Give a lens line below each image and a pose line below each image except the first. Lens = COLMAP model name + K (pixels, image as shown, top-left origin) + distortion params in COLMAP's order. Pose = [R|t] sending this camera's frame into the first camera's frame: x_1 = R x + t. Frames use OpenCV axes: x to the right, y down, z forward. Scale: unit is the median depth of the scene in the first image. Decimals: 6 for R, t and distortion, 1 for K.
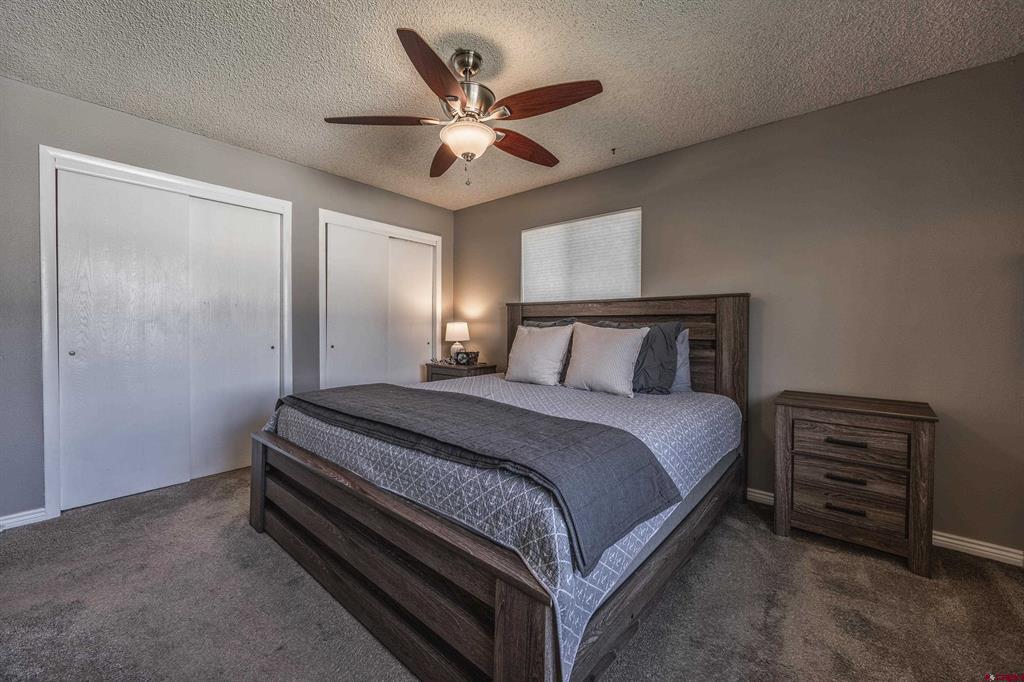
lens RADIAL K [[392.9, 0, 502.8], [0, 392.9, 333.2], [0, 0, 1]] dist [-0.000102, 0.000452]
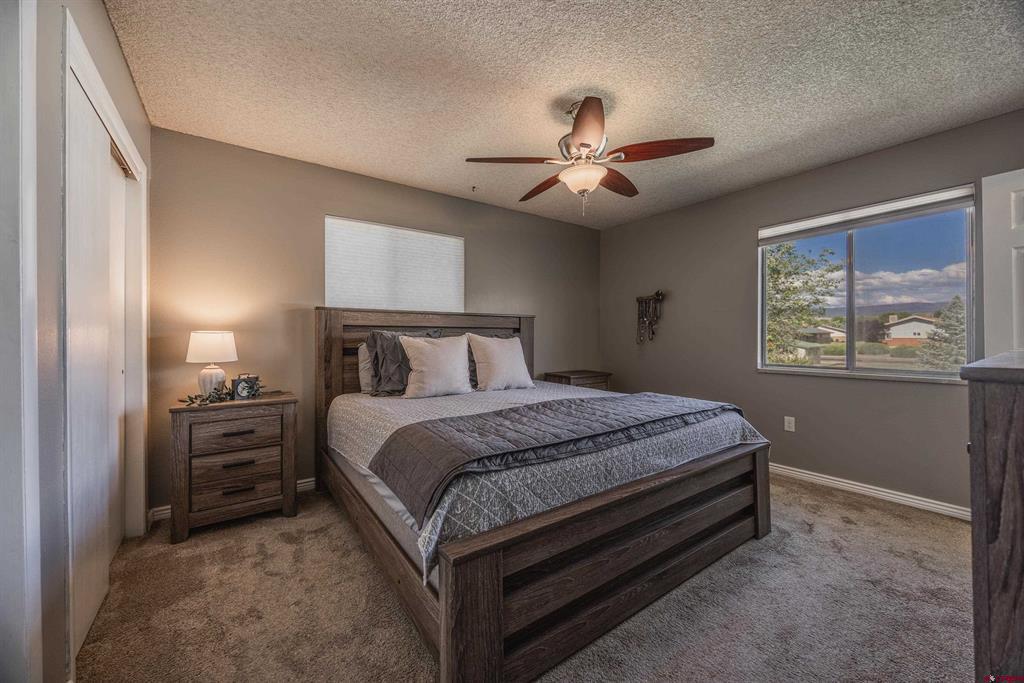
lens RADIAL K [[392.9, 0, 502.3], [0, 392.9, 338.3], [0, 0, 1]] dist [-0.000102, 0.000452]
pose [[0.237712, -0.007253, 0.971308, -0.803436], [0.020830, 0.999780, 0.002368, -0.011628], [-0.971112, 0.019670, 0.237811, 0.604716]]
